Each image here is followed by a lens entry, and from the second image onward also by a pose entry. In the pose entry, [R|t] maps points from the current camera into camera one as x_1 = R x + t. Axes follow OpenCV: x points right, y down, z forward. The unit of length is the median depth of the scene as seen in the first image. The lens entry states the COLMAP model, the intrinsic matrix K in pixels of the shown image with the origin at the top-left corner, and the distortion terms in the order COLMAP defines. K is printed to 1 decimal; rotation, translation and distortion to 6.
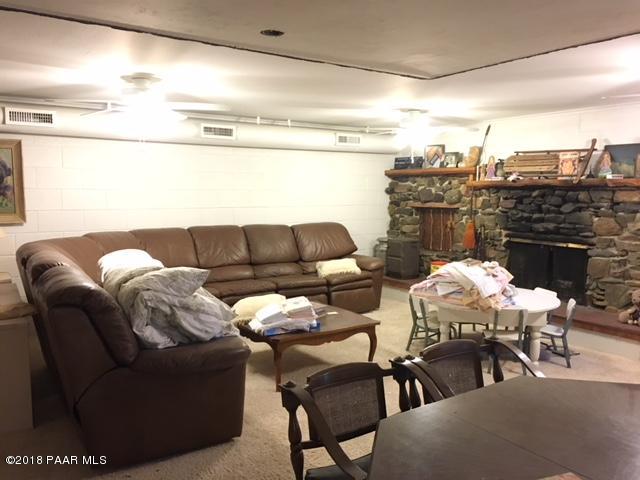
lens RADIAL K [[540.8, 0, 319.9], [0, 540.8, 242.5], [0, 0, 1]] dist [0.060692, -0.018077]
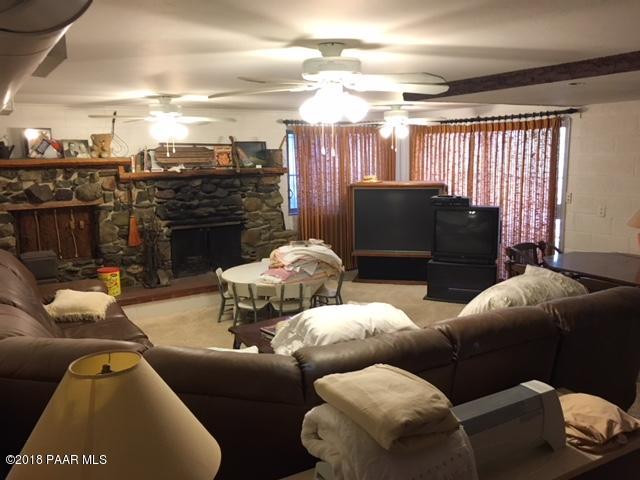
lens RADIAL K [[540.8, 0, 319.9], [0, 540.8, 238.6], [0, 0, 1]] dist [0.060692, -0.018077]
pose [[0.044725, -0.161011, 0.985939, -0.661429], [0.123036, 0.980300, 0.154509, -0.111738], [-0.991394, 0.114396, 0.063654, 0.661812]]
